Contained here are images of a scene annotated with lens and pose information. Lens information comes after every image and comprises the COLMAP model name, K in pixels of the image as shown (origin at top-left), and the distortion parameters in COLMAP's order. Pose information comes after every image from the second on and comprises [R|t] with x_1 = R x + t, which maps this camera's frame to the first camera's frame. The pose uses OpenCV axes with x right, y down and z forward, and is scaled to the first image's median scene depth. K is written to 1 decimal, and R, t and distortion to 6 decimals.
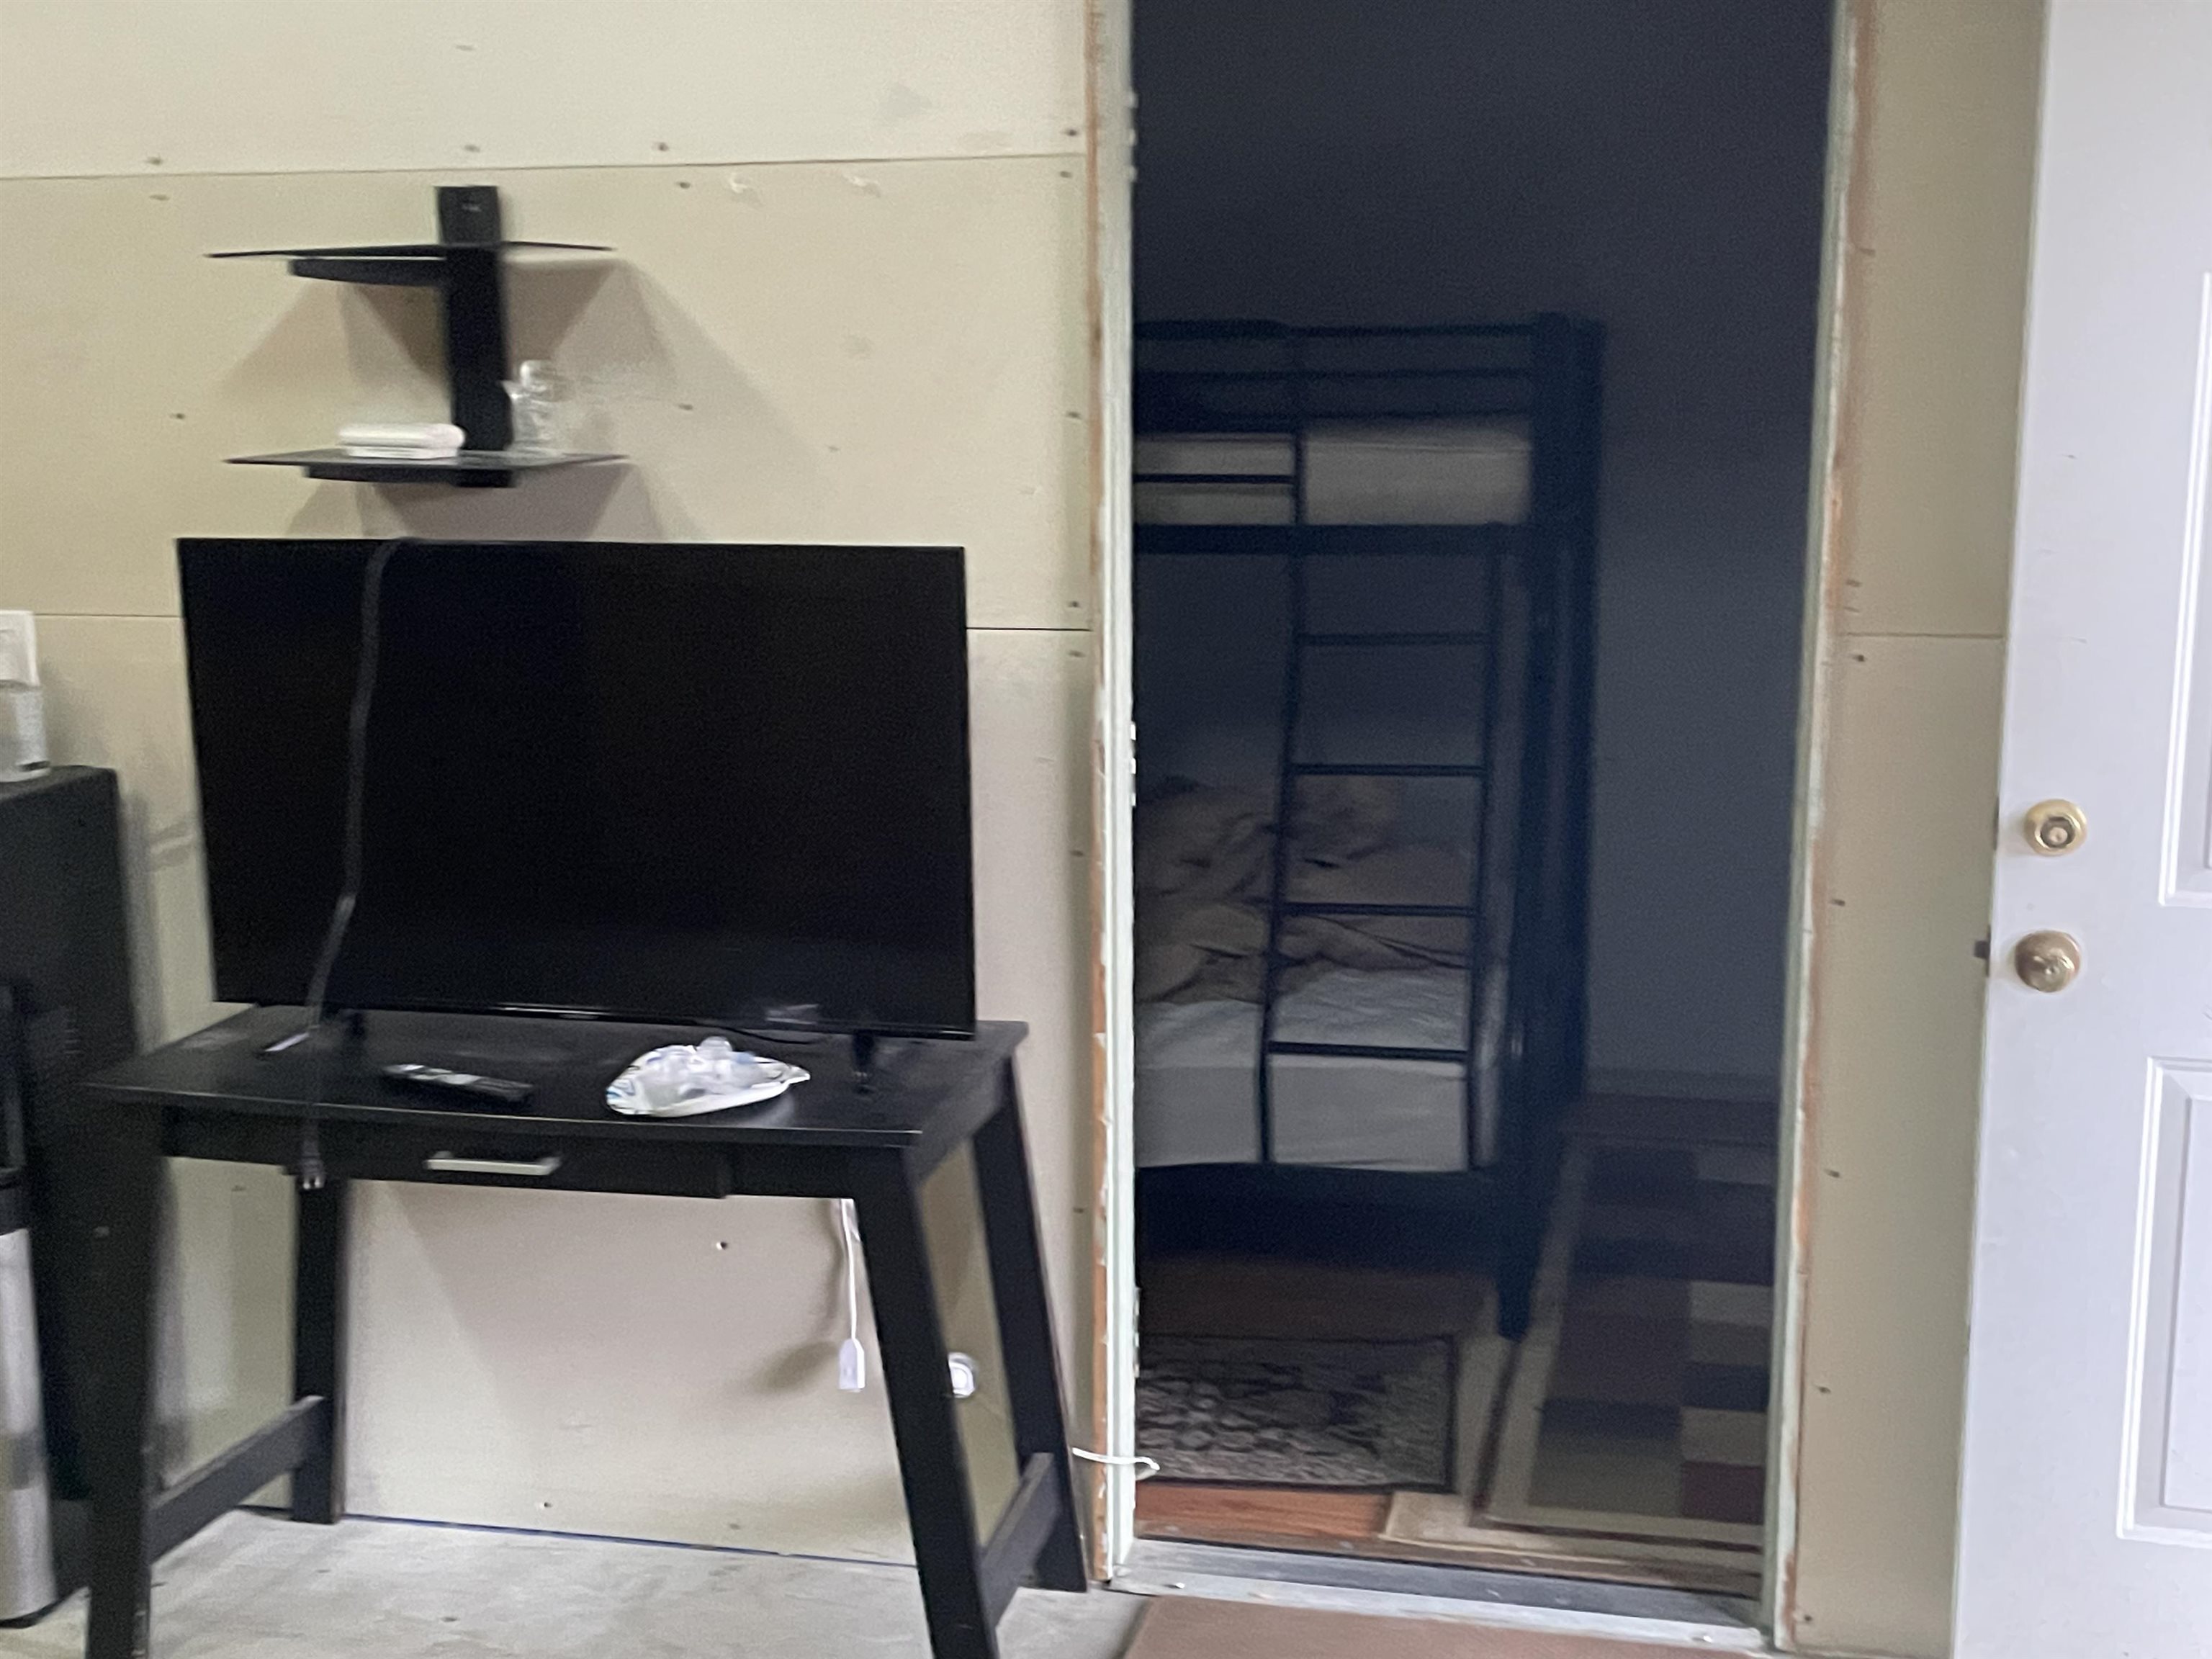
lens RADIAL K [[2604.7, 0, 1153.5], [0, 2604.7, 852.3], [0, 0, 1]] dist [0.071087, 0.000000]
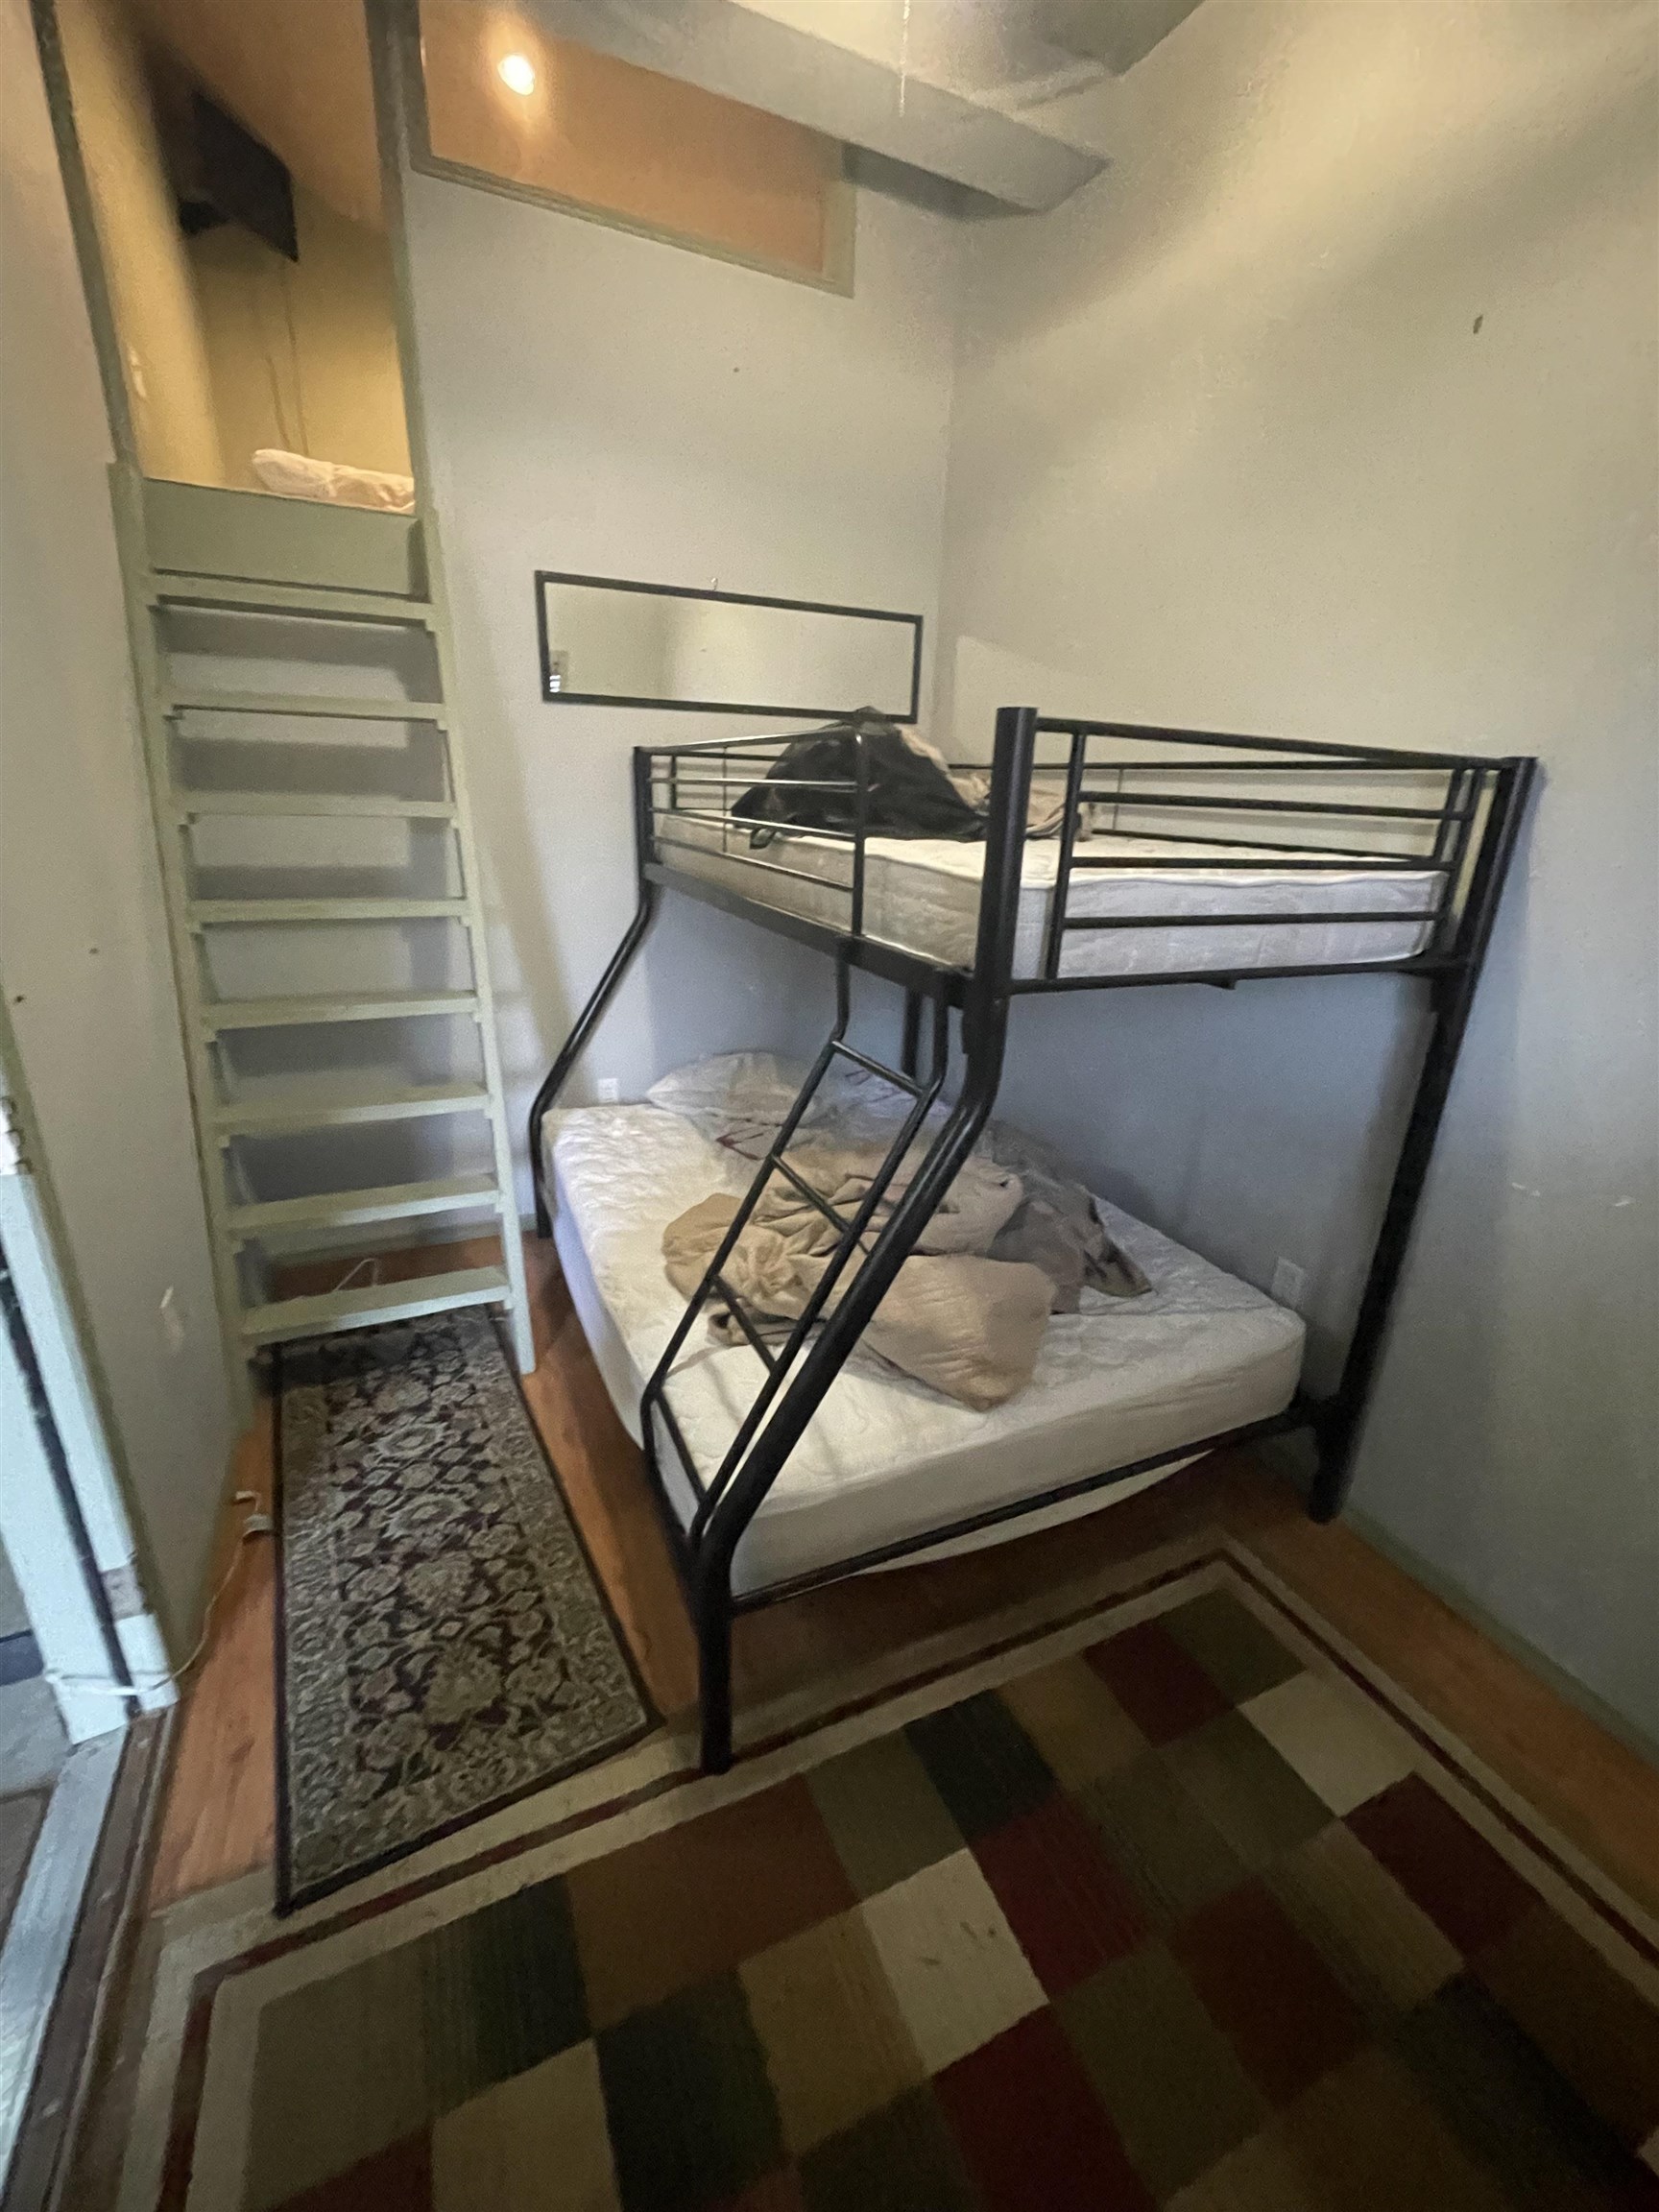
lens RADIAL K [[909.3, 0, 833.0], [0, 909.3, 1107.0], [0, 0, 1]] dist [-0.002577, 0.000072]
pose [[0.598206, 0.290841, -0.746700, 0.384926], [-0.184198, 0.956767, 0.225096, -0.157354], [0.779885, 0.002886, 0.625916, 0.893813]]
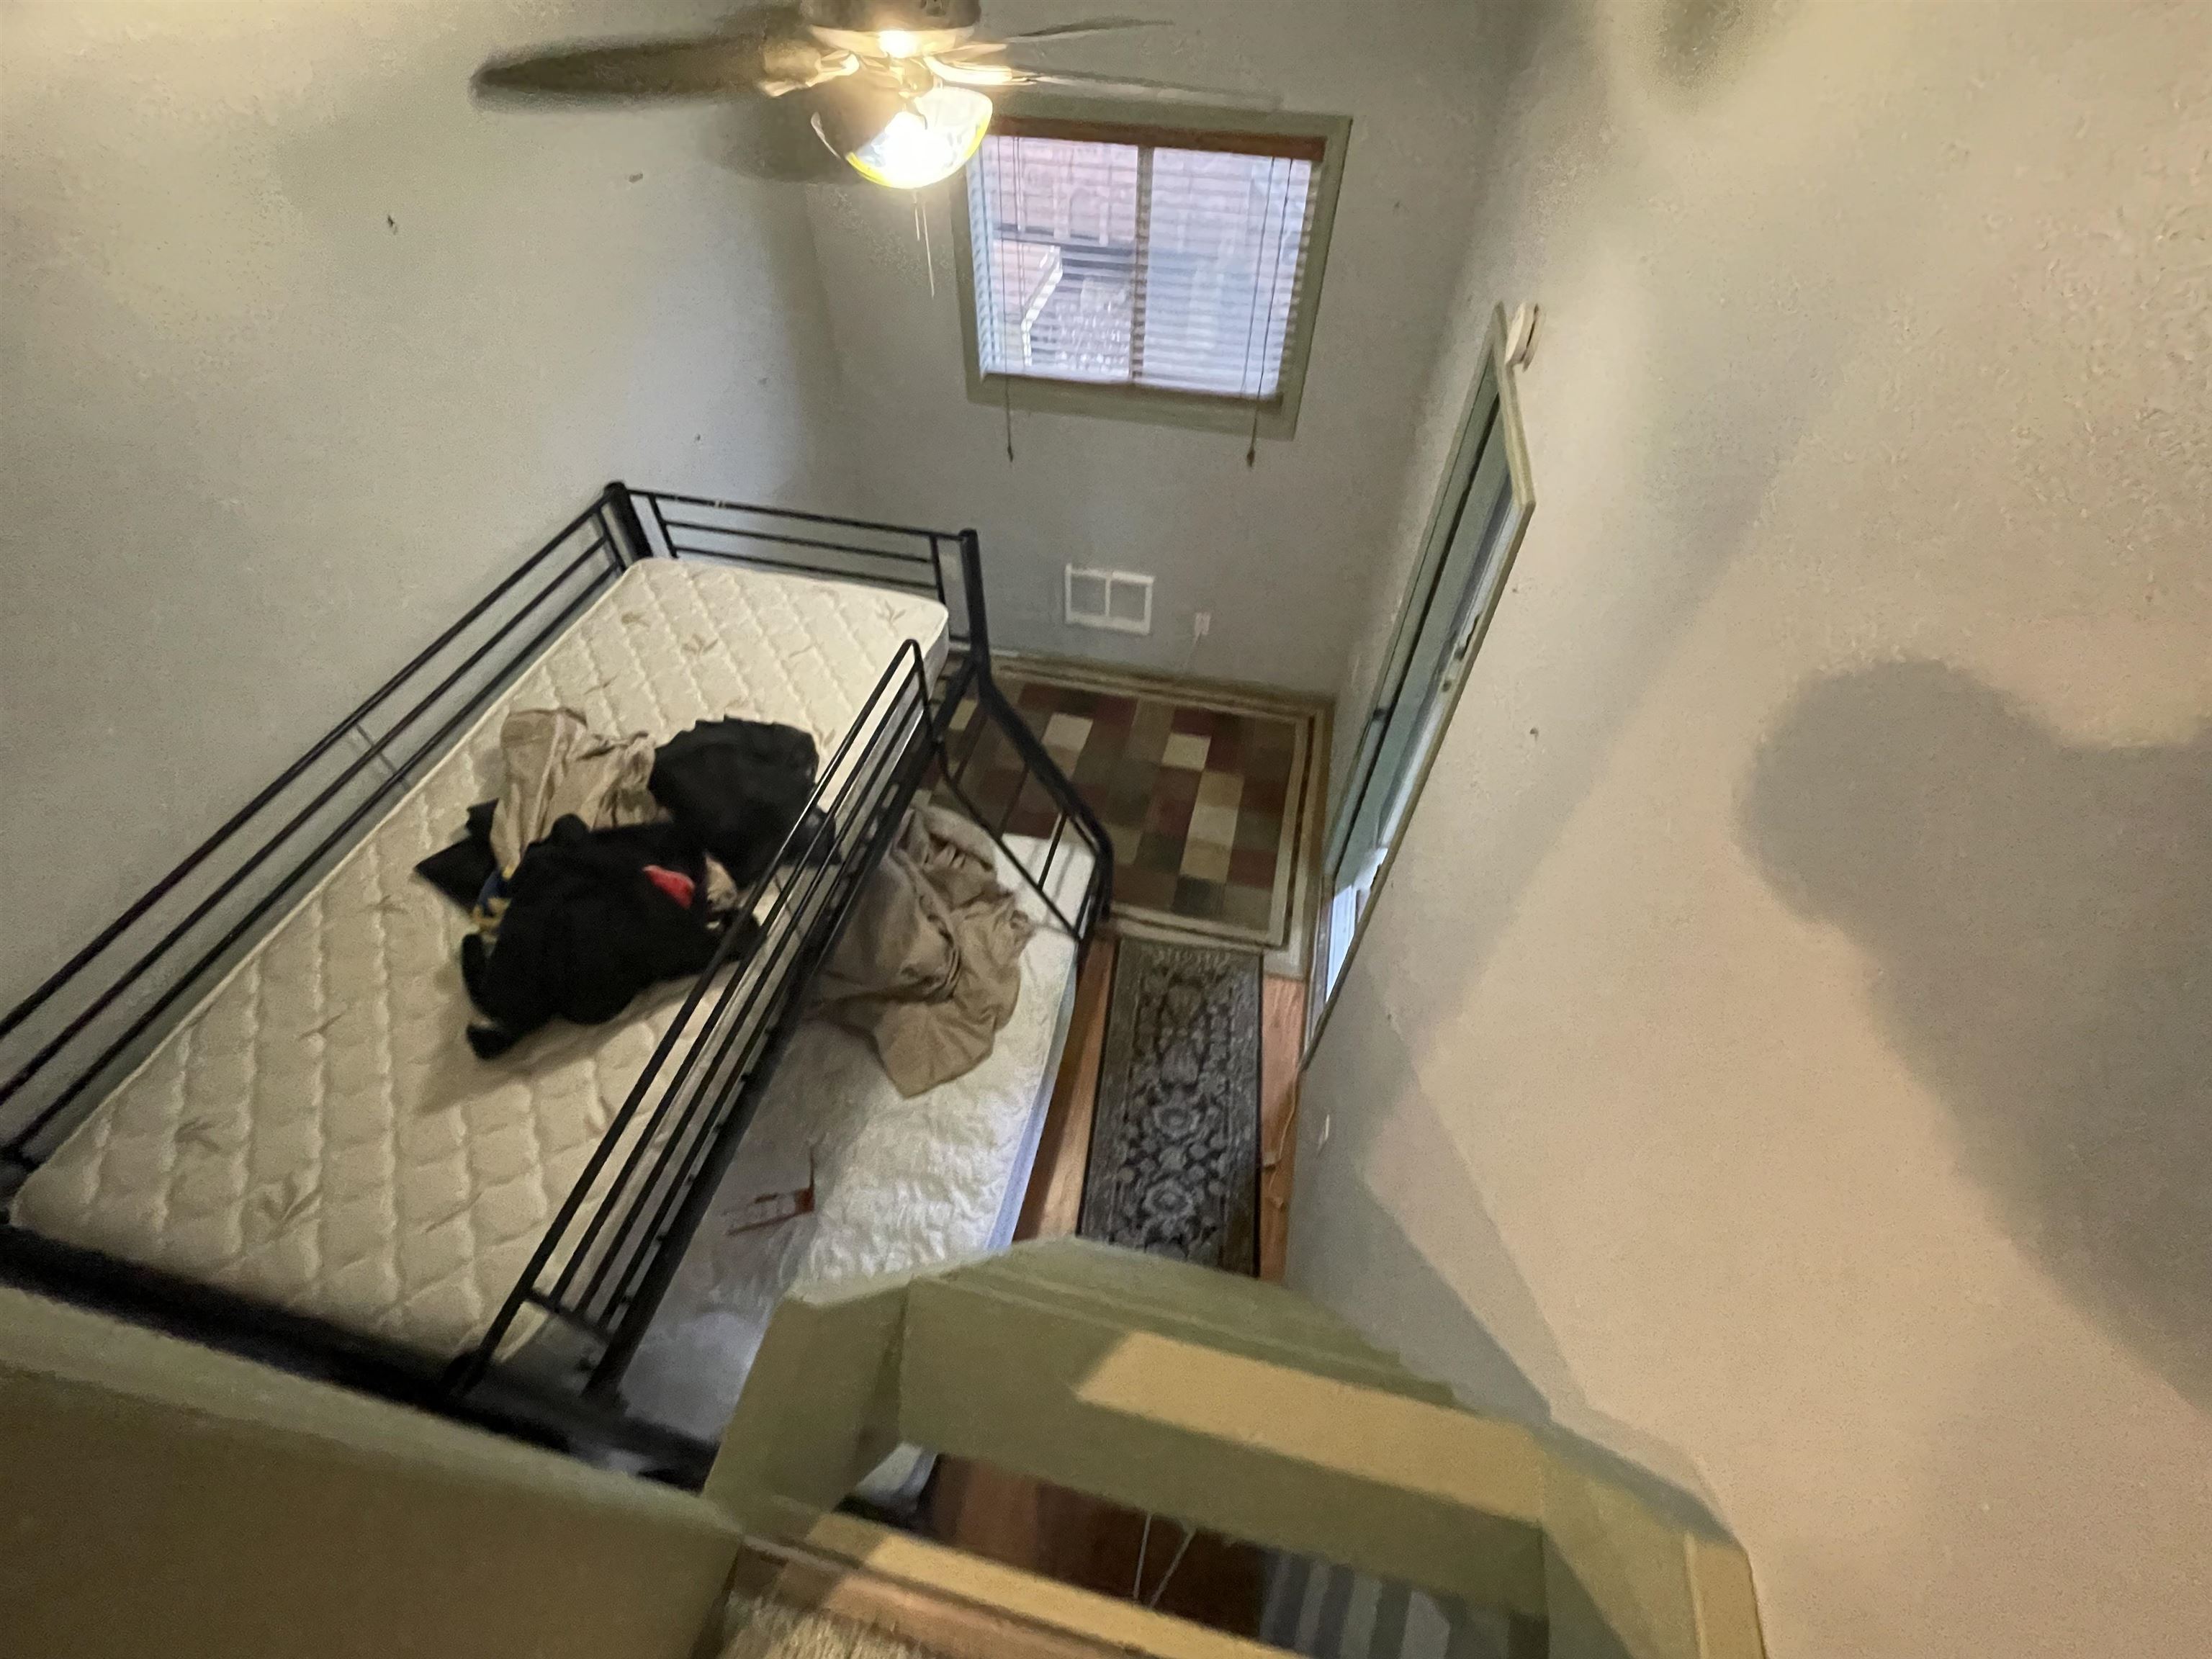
lens RADIAL K [[909.3, 0, 1095.5], [0, 909.3, 835.4], [0, 0, 1]] dist [-0.002577, 0.000072]
pose [[0.014498, -0.755562, 0.654917, -0.391527], [0.171224, 0.647187, 0.742854, -0.535608], [-0.985126, 0.101367, 0.138753, 0.969344]]
